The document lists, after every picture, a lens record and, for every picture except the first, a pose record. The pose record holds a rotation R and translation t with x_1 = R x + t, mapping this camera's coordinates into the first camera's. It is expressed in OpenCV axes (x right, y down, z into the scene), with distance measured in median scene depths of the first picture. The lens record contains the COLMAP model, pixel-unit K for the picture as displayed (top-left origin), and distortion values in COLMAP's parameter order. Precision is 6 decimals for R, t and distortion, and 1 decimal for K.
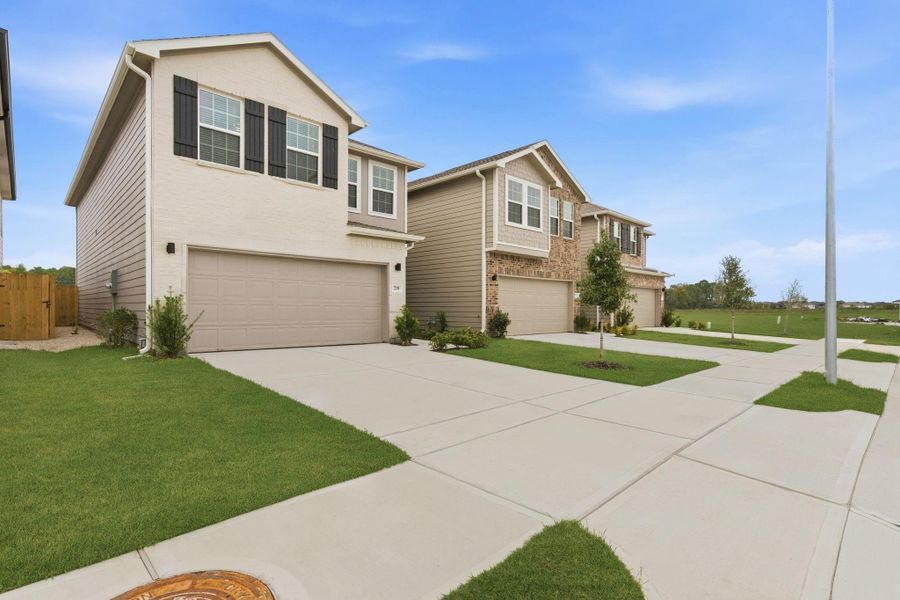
lens RADIAL K [[447.7, 0, 450.4], [0, 447.7, 307.3], [0, 0, 1]] dist [0.000209, 0.003393]
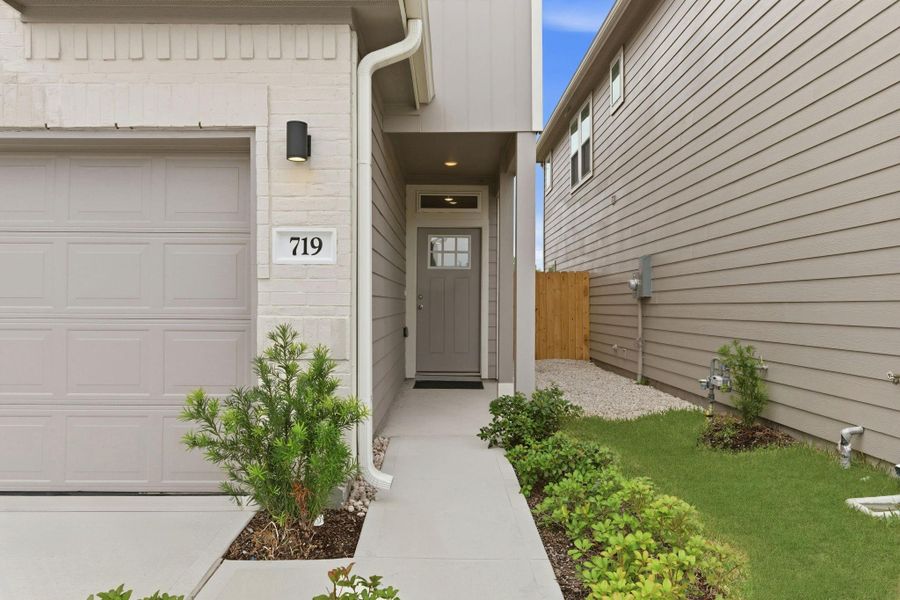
lens RADIAL K [[619.8, 0, 453.7], [0, 619.8, 294.9], [0, 0, 1]] dist [0.037562, 0.002963]
pose [[0.727682, -0.016991, -0.685704, 0.119090], [0.003396, 0.999770, -0.021169, -0.011081], [0.685906, 0.013076, 0.727572, 0.753750]]
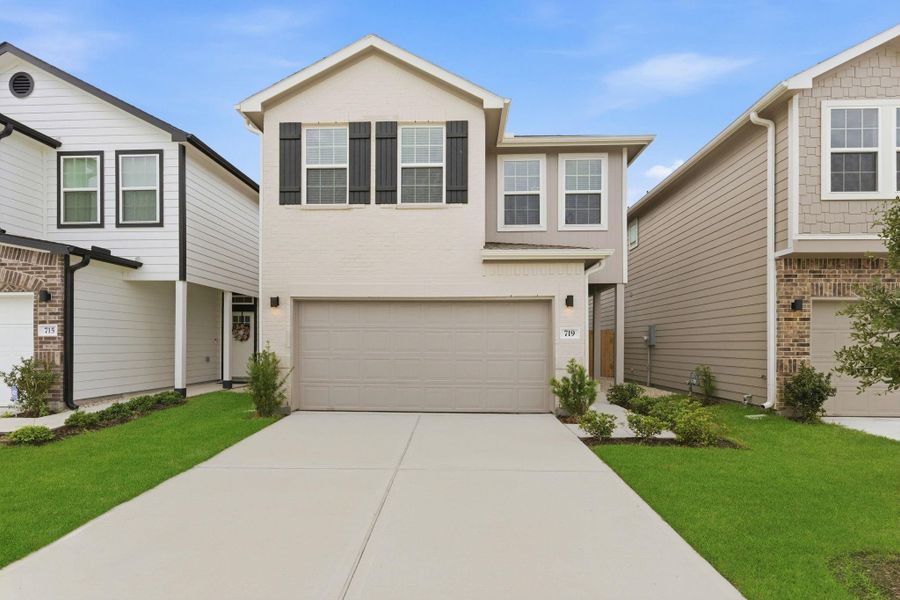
lens RADIAL K [[447.7, 0, 451.4], [0, 447.7, 342.2], [0, 0, 1]] dist [0.000209, 0.003393]
pose [[0.699976, -0.009706, -0.714100, 0.208086], [0.004528, 0.999948, -0.009153, -0.021162], [0.714152, 0.003173, 0.699984, 0.371554]]
